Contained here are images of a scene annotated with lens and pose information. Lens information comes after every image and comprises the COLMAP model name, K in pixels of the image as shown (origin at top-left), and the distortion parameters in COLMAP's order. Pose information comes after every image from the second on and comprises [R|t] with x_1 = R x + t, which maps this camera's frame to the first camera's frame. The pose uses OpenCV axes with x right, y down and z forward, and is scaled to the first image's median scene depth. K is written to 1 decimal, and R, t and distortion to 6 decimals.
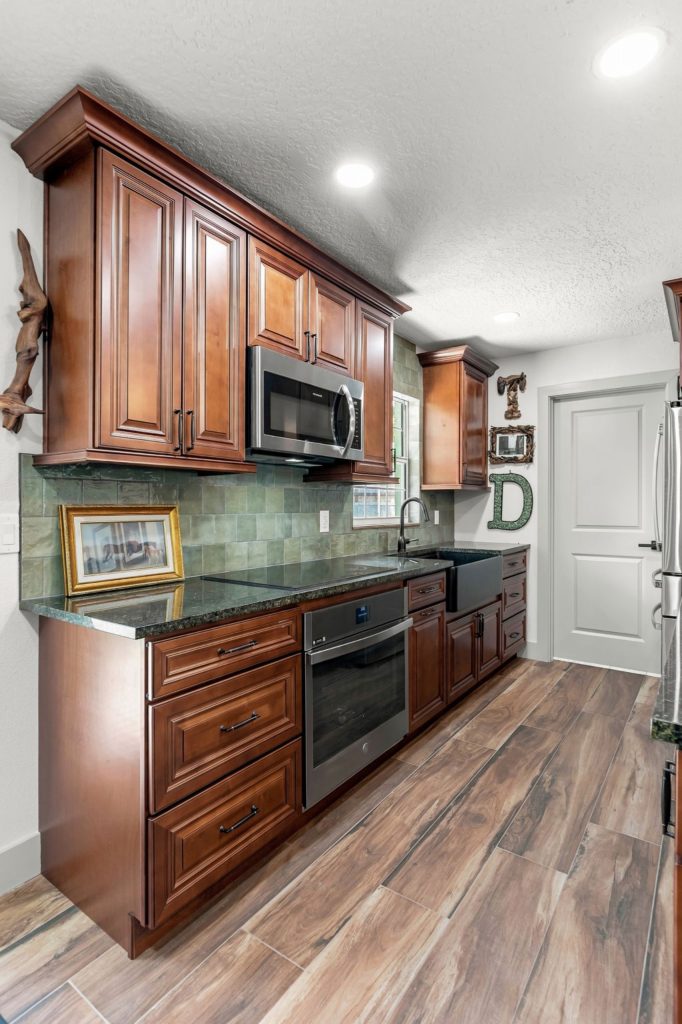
lens RADIAL K [[515.6, 0, 346.3], [0, 515.6, 504.7], [0, 0, 1]] dist [0.000692, 0.000798]
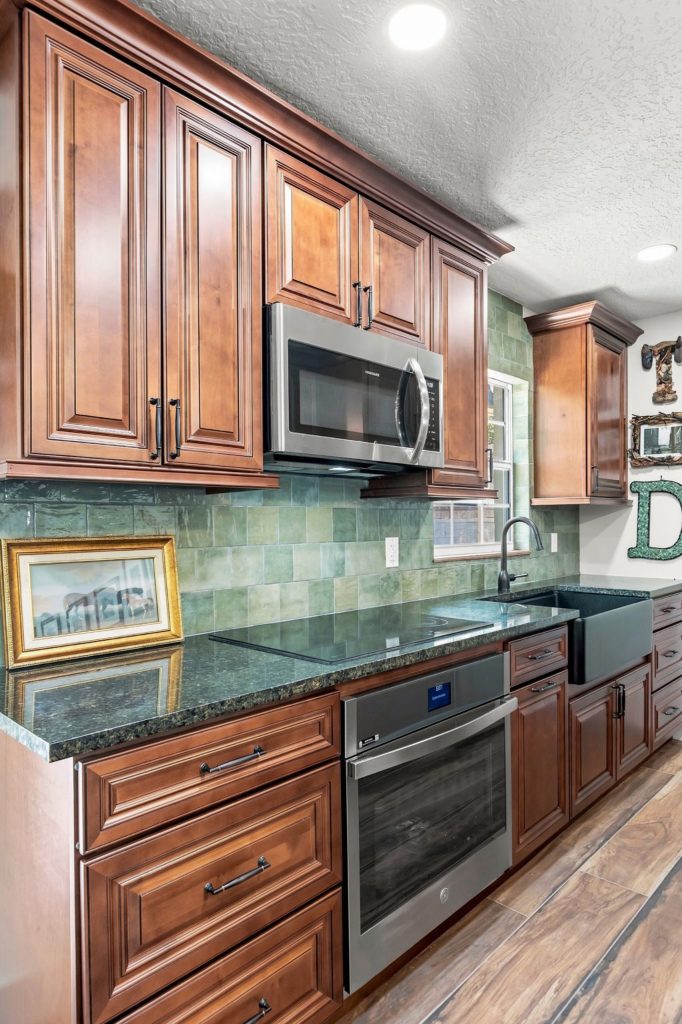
lens RADIAL K [[612.9, 0, 346.5], [0, 612.9, 526.6], [0, 0, 1]] dist [-0.002320, -0.003022]
pose [[0.988018, -0.007863, -0.154141, 0.031789], [0.009307, 0.999919, 0.008645, -0.013683], [0.154061, -0.009976, 0.988011, 0.164985]]
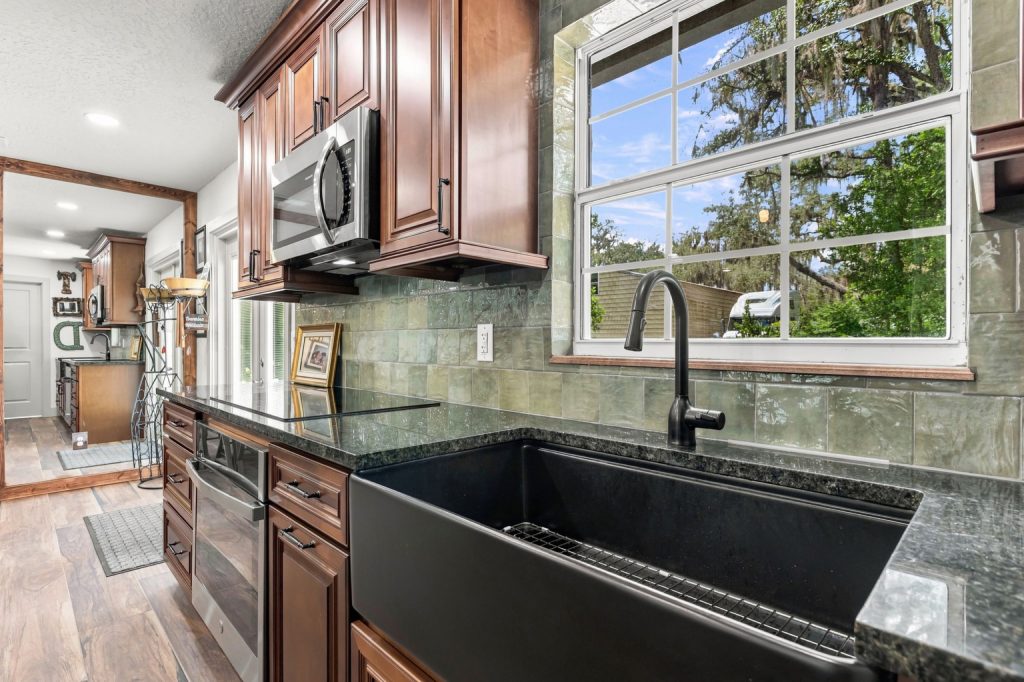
lens RADIAL K [[497.5, 0, 513.9], [0, 497.5, 347.0], [0, 0, 1]] dist [0.001918, -0.003455]
pose [[-0.169719, 0.006287, -0.985472, 0.583626], [-0.002381, 0.999974, 0.006790, 0.038282], [0.985490, 0.003499, -0.169700, 1.308028]]
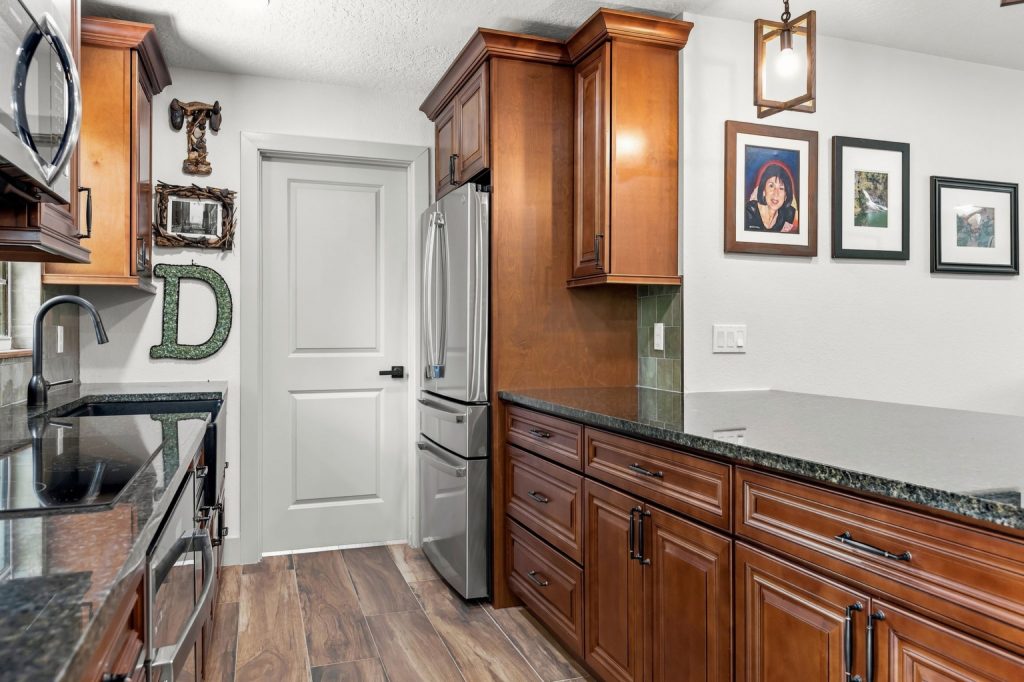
lens RADIAL K [[735.8, 0, 517.2], [0, 735.8, 330.8], [0, 0, 1]] dist [0.010076, -0.005518]
pose [[0.576645, 0.000474, 0.816995, -0.270643], [-0.000222, 1.000000, -0.000424, 0.026625], [-0.816995, 0.000063, 0.576645, 0.327593]]
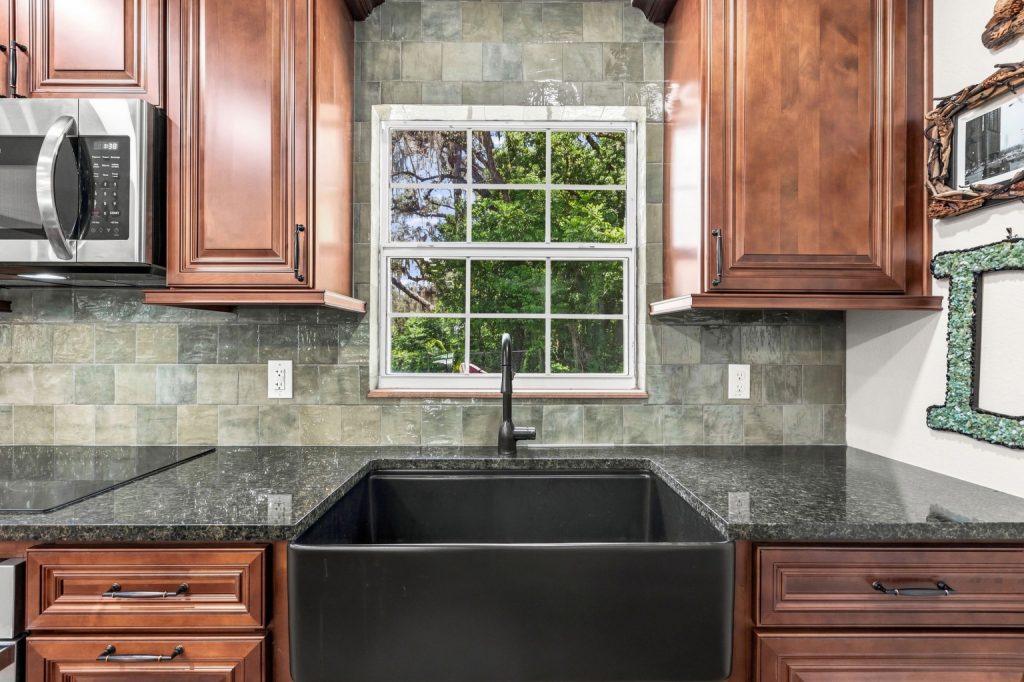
lens RADIAL K [[461.8, 0, 508.8], [0, 461.8, 340.9], [0, 0, 1]] dist [-0.000421, 0.000413]
pose [[0.582155, -0.001758, -0.813076, 0.598256], [-0.000407, 0.999997, -0.002453, -0.010345], [0.813077, 0.001759, 0.582153, 1.055779]]
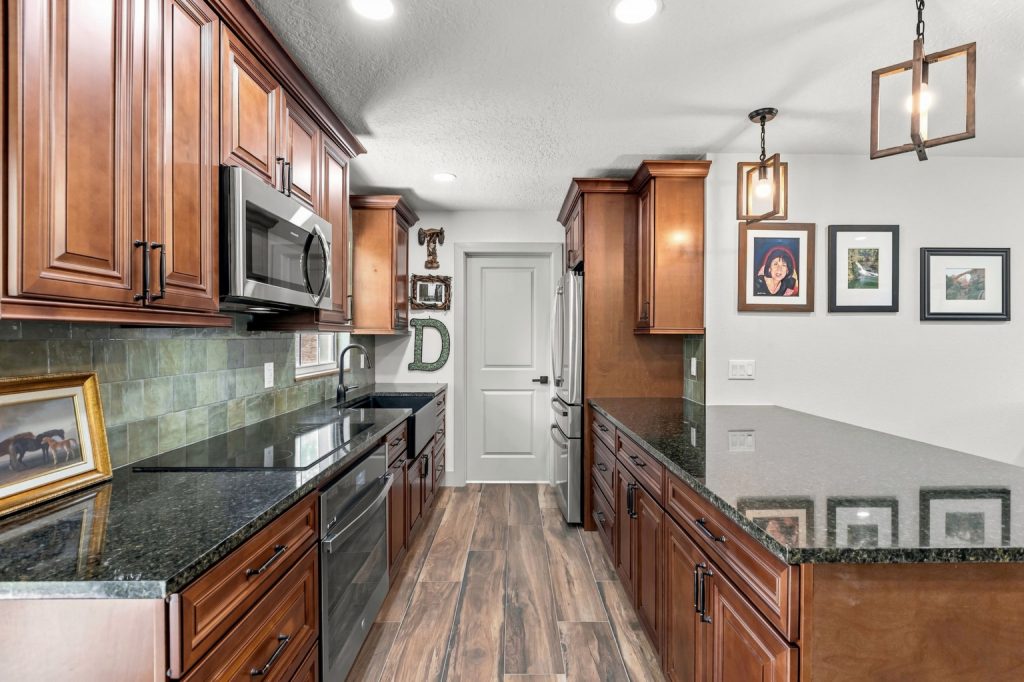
lens RADIAL K [[480.1, 0, 519.7], [0, 480.1, 339.7], [0, 0, 1]] dist [-0.002835, 0.003609]
pose [[0.808638, -0.001953, 0.588303, -0.203555], [-0.002373, 0.999976, 0.006583, -0.039130], [-0.588301, -0.006719, 0.808614, 0.117655]]
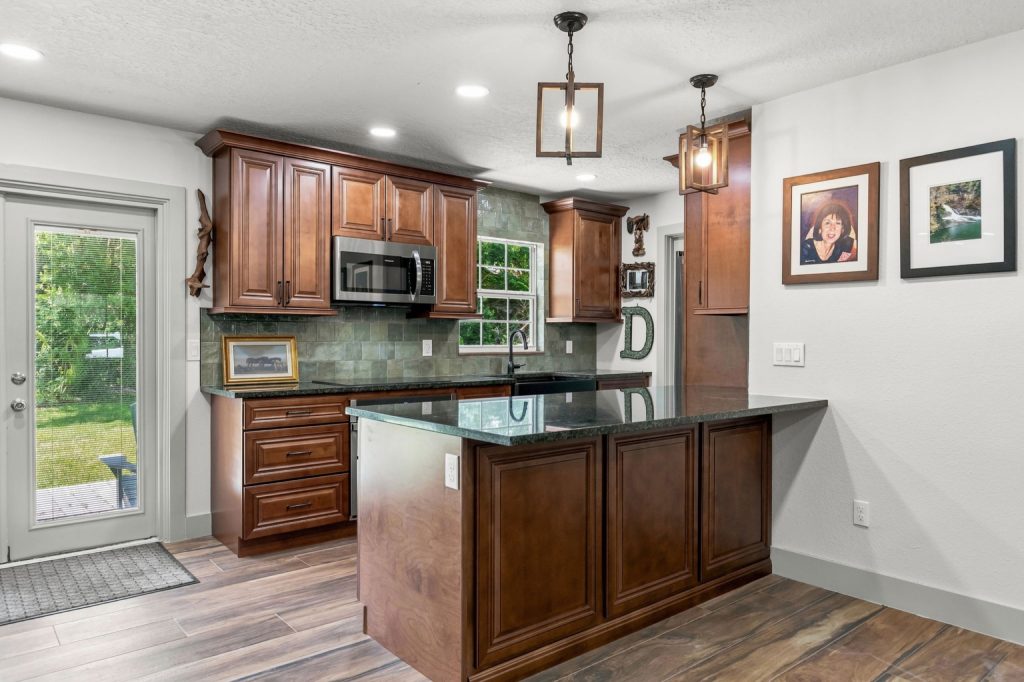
lens RADIAL K [[680.6, 0, 526.2], [0, 680.6, 339.5], [0, 0, 1]] dist [0.005475, 0.000194]
pose [[0.969161, 0.001065, -0.246425, 0.731464], [-0.000057, 0.999992, 0.004096, 0.003818], [0.246427, -0.003955, 0.969153, -0.720541]]
